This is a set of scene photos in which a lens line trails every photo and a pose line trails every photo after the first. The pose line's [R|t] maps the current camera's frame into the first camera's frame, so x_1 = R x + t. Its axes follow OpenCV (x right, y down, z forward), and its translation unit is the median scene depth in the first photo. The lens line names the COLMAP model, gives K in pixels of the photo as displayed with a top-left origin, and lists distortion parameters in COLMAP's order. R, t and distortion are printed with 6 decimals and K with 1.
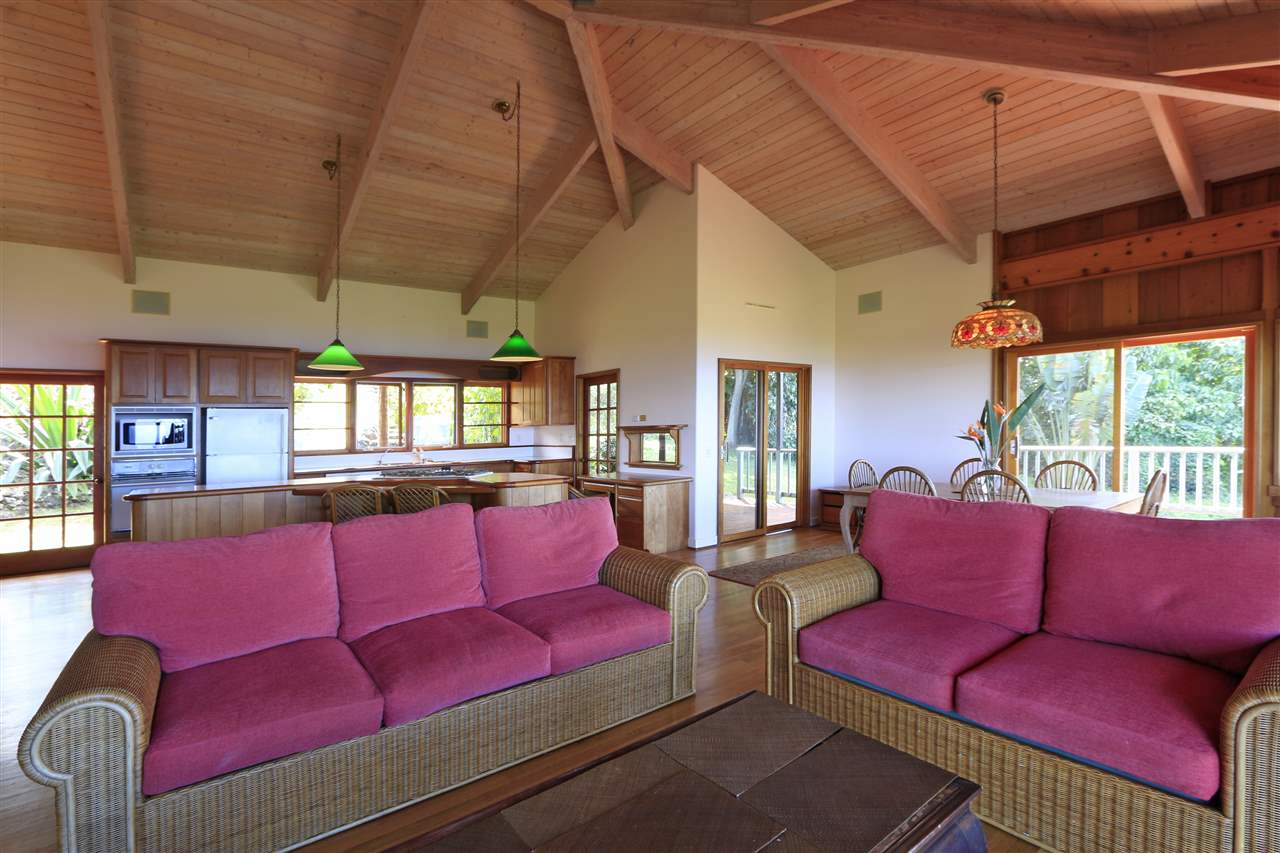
lens RADIAL K [[595.7, 0, 638.6], [0, 595.7, 421.3], [0, 0, 1]] dist [-0.016964, 0.001609]
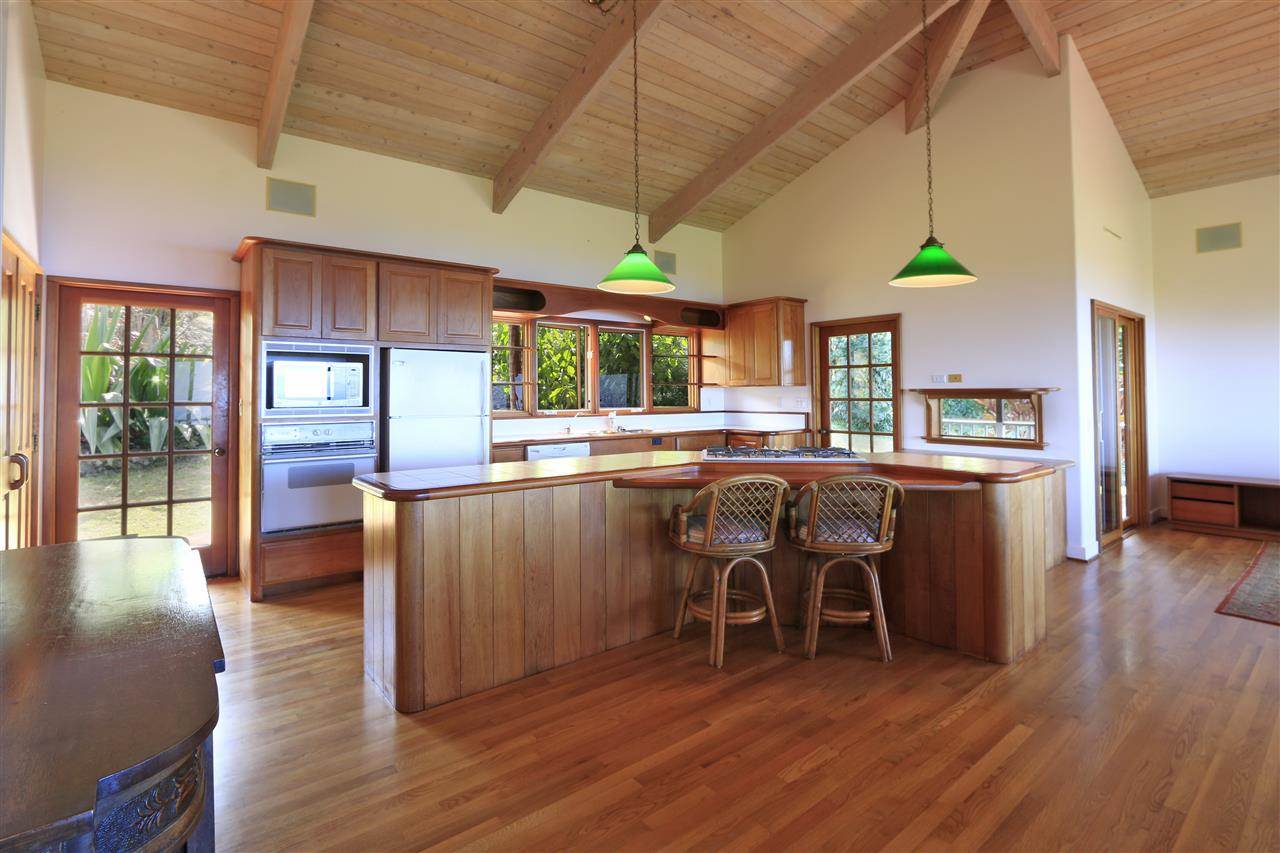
lens RADIAL K [[595.7, 0, 653.2], [0, 595.7, 385.3], [0, 0, 1]] dist [-0.016964, 0.001609]
pose [[0.999183, 0.021871, 0.033991, -0.408851], [-0.021756, 0.999756, -0.003734, 0.014988], [-0.034065, 0.002991, 0.999415, 0.276267]]
